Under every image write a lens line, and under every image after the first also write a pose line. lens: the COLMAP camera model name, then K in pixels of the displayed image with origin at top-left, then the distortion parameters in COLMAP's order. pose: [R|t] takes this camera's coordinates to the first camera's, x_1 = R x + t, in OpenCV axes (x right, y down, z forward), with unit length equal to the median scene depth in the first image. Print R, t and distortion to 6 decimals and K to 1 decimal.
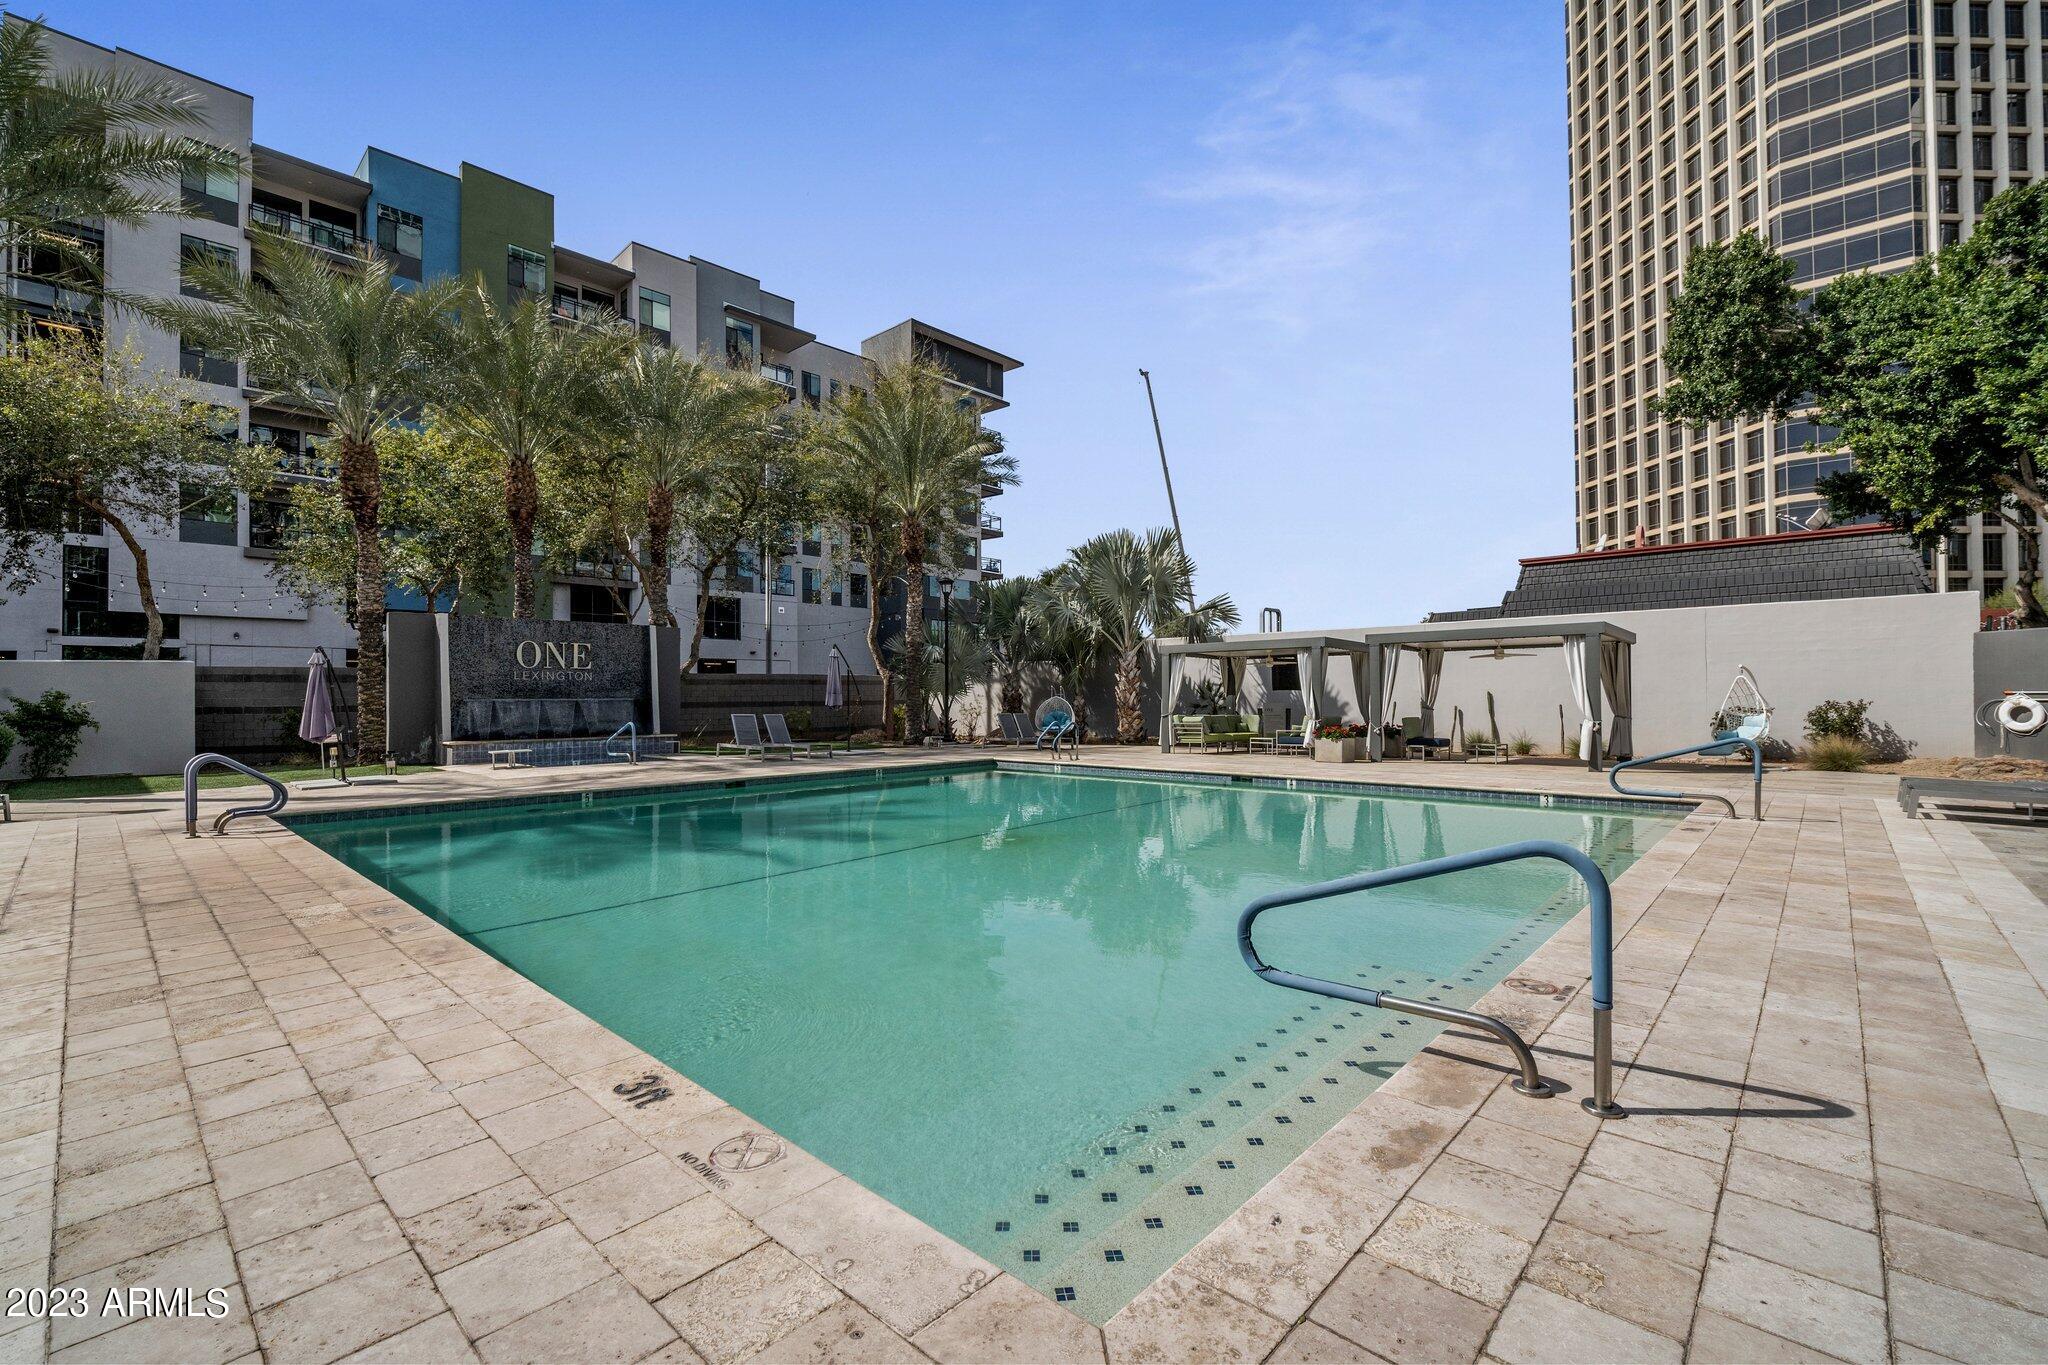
lens RADIAL K [[886.1, 0, 1015.0], [0, 886.1, 686.2], [0, 0, 1]] dist [-0.012438, 0.000089]
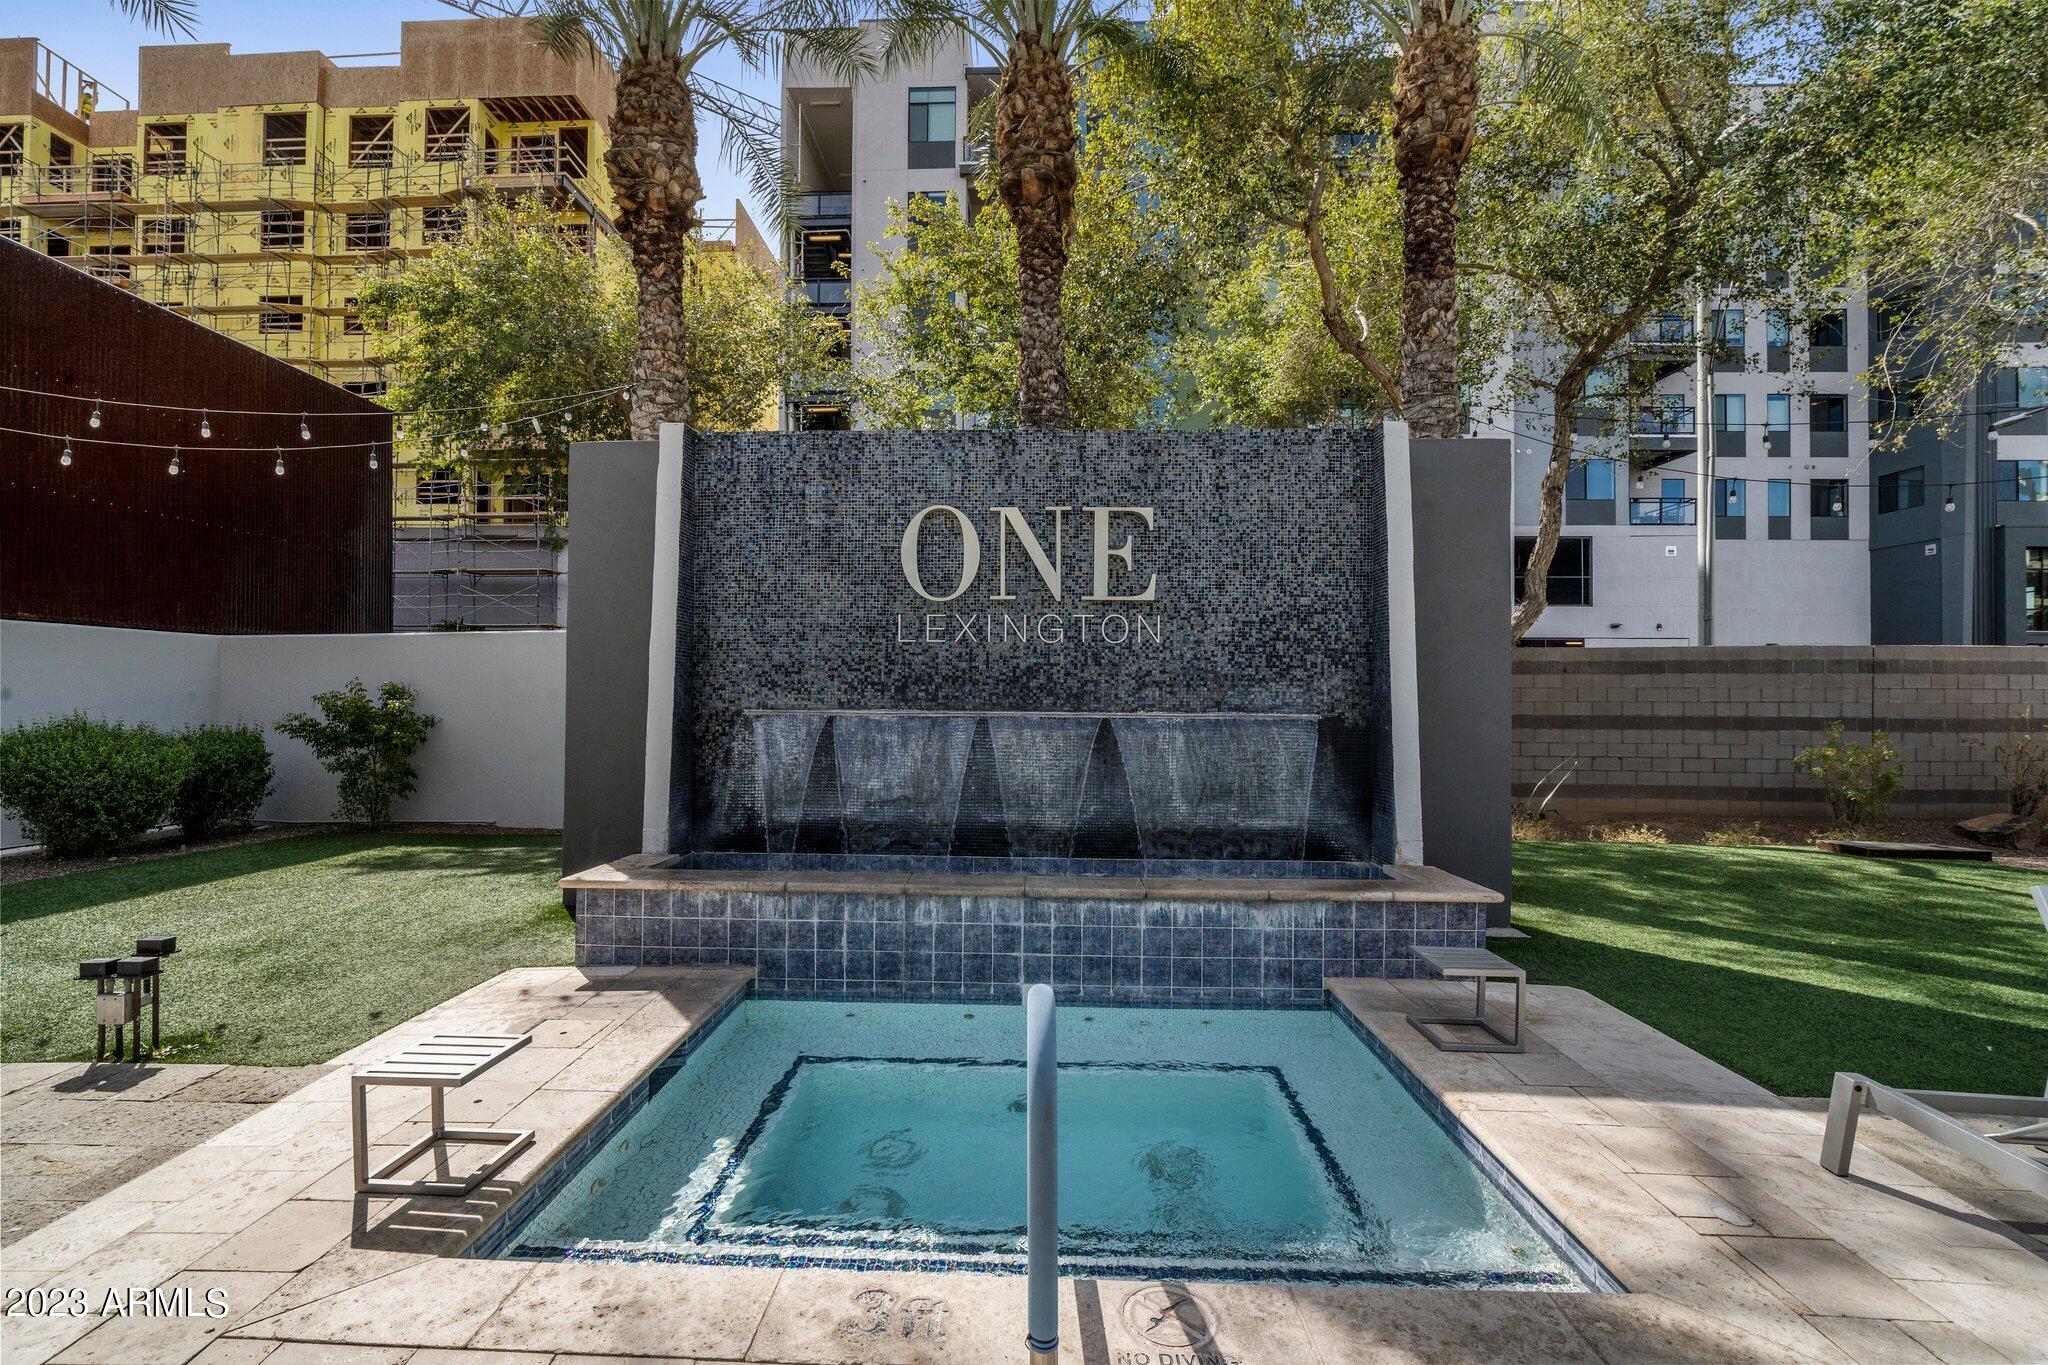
lens RADIAL K [[886.1, 0, 1011.2], [0, 886.1, 686.1], [0, 0, 1]] dist [-0.012438, 0.000089]
pose [[0.658759, 0.003079, -0.752347, -0.293621], [-0.001707, 0.999995, 0.002598, 0.005397], [0.752352, -0.000427, 0.658761, 0.755174]]
